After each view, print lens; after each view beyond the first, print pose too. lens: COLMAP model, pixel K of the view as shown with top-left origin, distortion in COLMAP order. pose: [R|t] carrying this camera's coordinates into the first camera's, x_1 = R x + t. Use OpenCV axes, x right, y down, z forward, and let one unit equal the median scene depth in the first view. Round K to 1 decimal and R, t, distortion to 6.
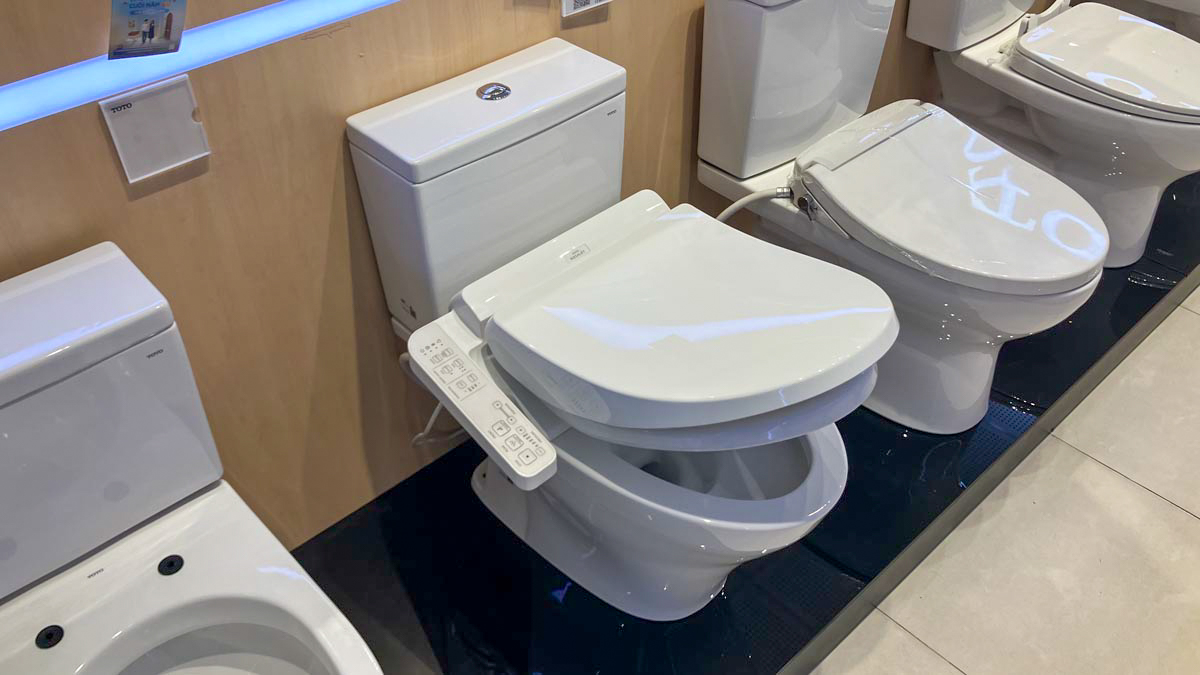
lens RADIAL K [[989.3, 0, 597.8], [0, 989.3, 346.7], [0, 0, 1]] dist [-0.001808, 0.003671]
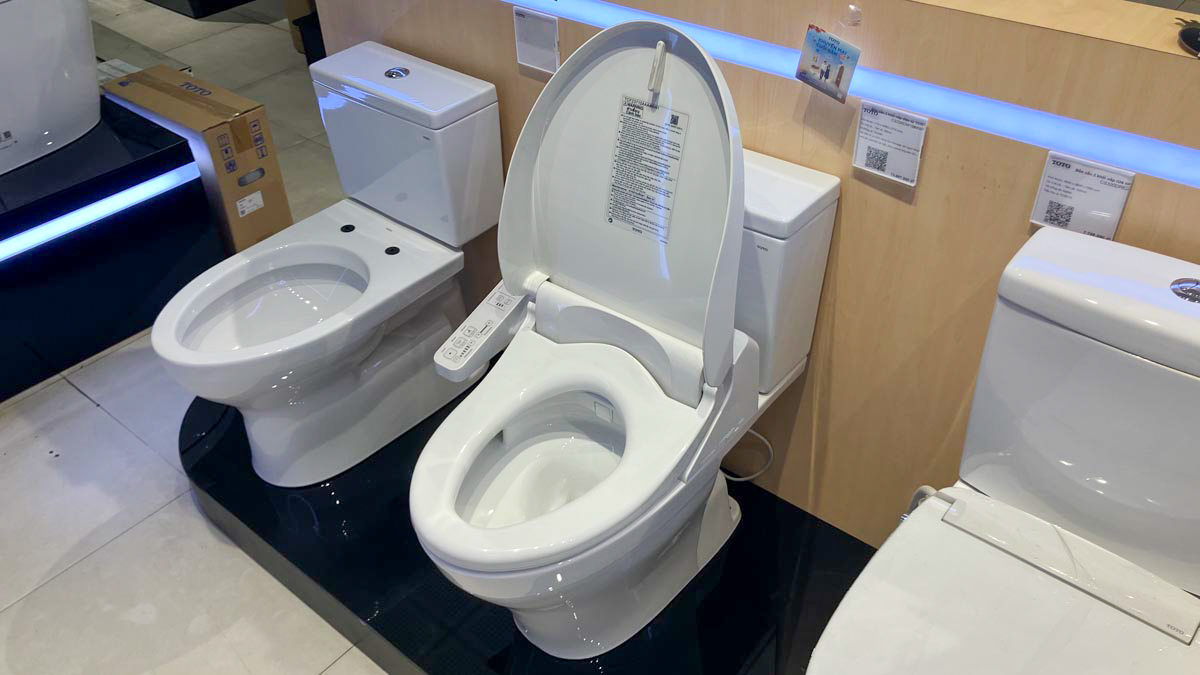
lens RADIAL K [[985.3, 0, 601.2], [0, 985.3, 330.9], [0, 0, 1]] dist [-0.005147, 0.014267]
pose [[0.128080, 0.599262, -0.790241, 0.748791], [-0.635635, 0.661238, 0.398413, -0.429457], [0.761291, 0.451276, 0.465603, 0.414977]]
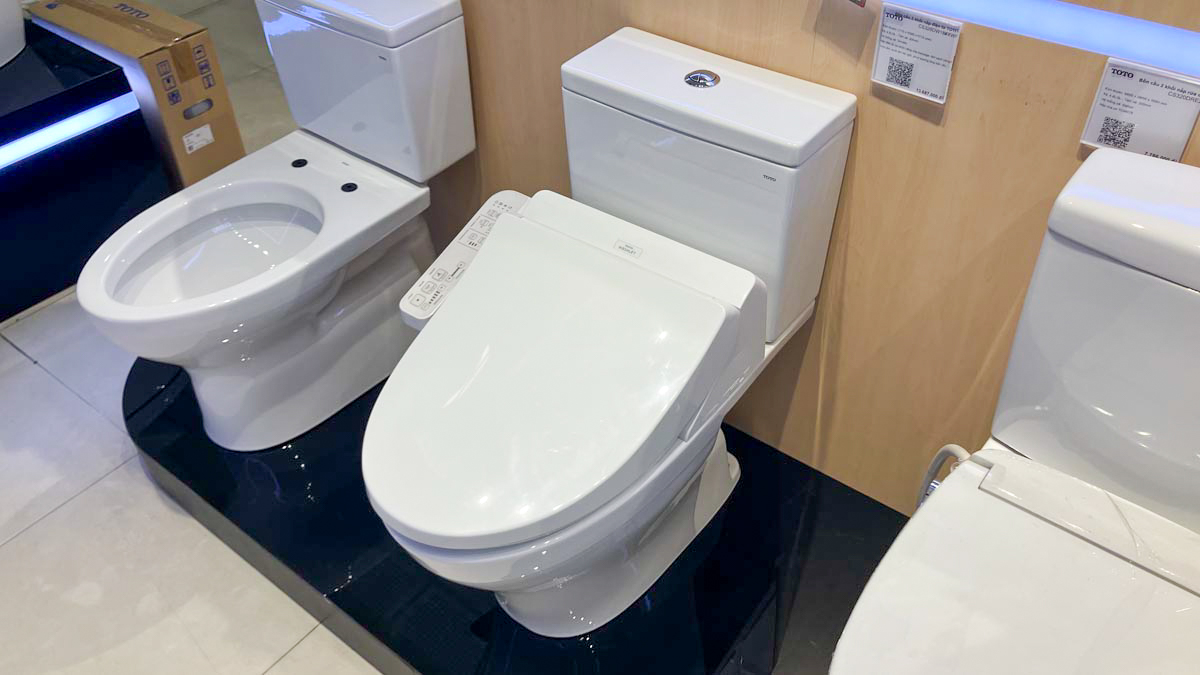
lens RADIAL K [[985.3, 0, 601.2], [0, 985.3, 330.9], [0, 0, 1]] dist [-0.005147, 0.014267]
pose [[0.153219, 0.647340, -0.746643, 0.655606], [-0.632605, 0.644707, 0.429144, -0.388345], [0.759168, 0.406577, 0.508291, 0.461184]]
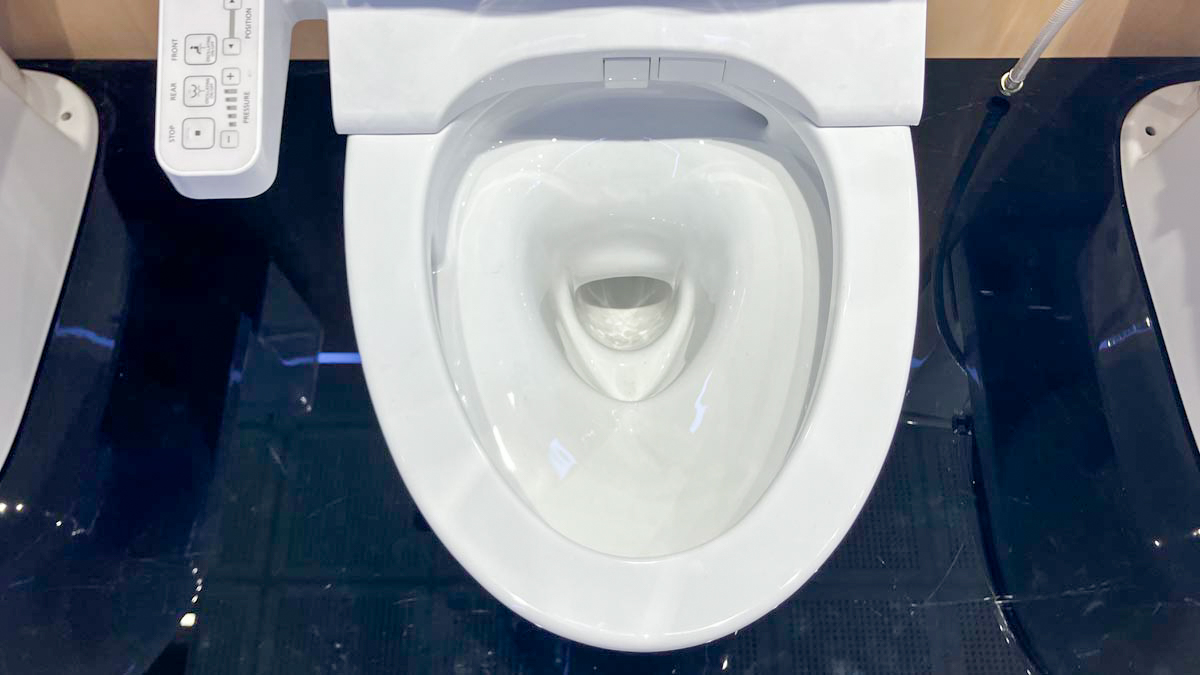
lens RADIAL K [[998.4, 0, 599.5], [0, 998.4, 323.1], [0, 0, 1]] dist [0.006842, 0.000911]
pose [[0.725096, 0.625613, -0.287826, 0.198512], [-0.453431, 0.748299, 0.484199, -0.108201], [0.518301, -0.220581, 0.826261, 0.536702]]
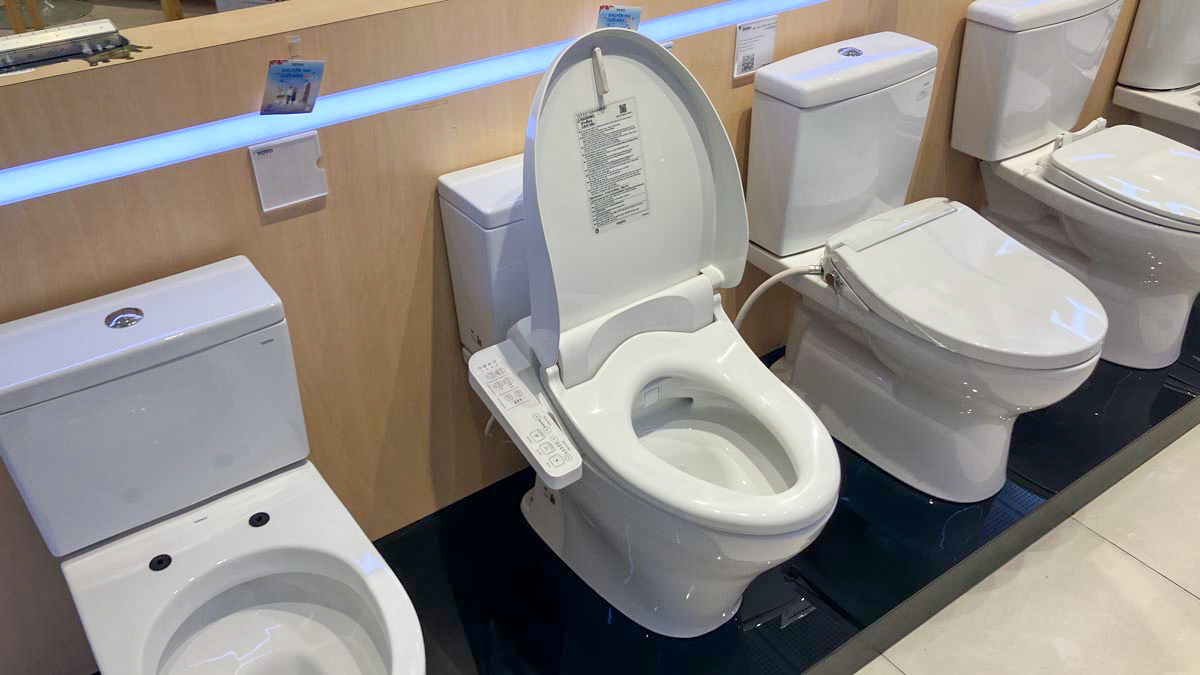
lens RADIAL K [[987.8, 0, 600.0], [0, 987.8, 337.5], [0, 0, 1]] dist [0.005609, 0.000342]
pose [[0.992537, 0.067626, -0.101477, 0.070303], [-0.079193, 0.990243, -0.114666, 0.077824], [0.092733, 0.121846, 0.988208, -0.144361]]
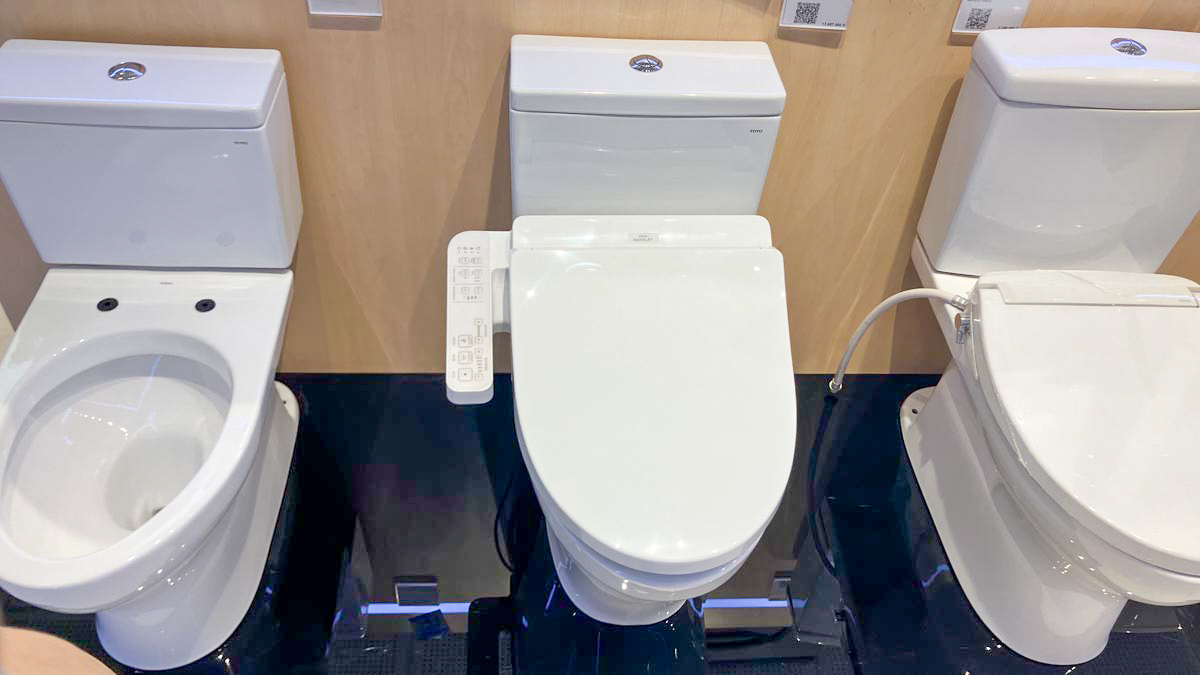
lens RADIAL K [[998.4, 0, 599.5], [0, 998.4, 323.1], [0, 0, 1]] dist [0.006842, 0.000911]
pose [[0.765689, 0.477457, -0.430993, 0.371501], [-0.470545, 0.872635, 0.130754, -0.117090], [0.438529, 0.102685, 0.892832, 0.071802]]
